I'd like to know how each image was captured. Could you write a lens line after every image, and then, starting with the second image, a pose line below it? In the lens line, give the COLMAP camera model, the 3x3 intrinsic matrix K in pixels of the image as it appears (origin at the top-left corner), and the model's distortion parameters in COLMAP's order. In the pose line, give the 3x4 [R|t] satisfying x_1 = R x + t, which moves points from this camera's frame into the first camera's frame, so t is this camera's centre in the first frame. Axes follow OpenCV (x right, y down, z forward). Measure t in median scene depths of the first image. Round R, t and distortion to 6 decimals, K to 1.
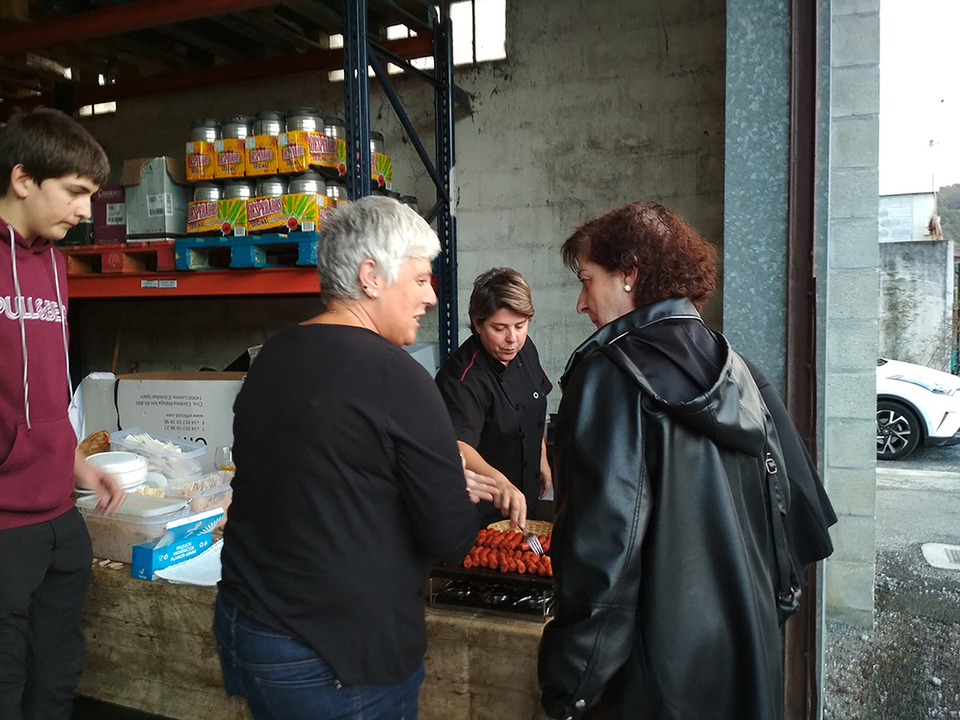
lens RADIAL K [[675.2, 0, 477.6], [0, 675.2, 338.8], [0, 0, 1]] dist [0.005462, 0.003529]
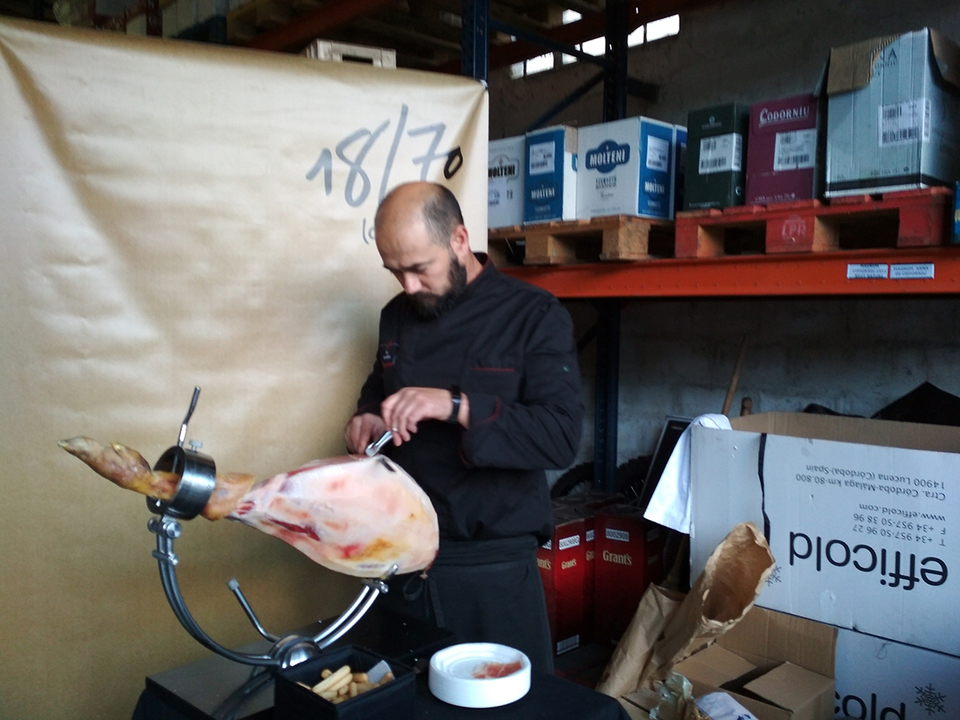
lens RADIAL K [[817.1, 0, 478.2], [0, 817.1, 361.7], [0, 0, 1]] dist [-0.000587, -0.003333]
pose [[0.884503, 0.043870, -0.464467, -0.446775], [-0.035470, 0.999011, 0.026810, -0.014240], [0.465184, -0.007239, 0.885185, 0.263345]]
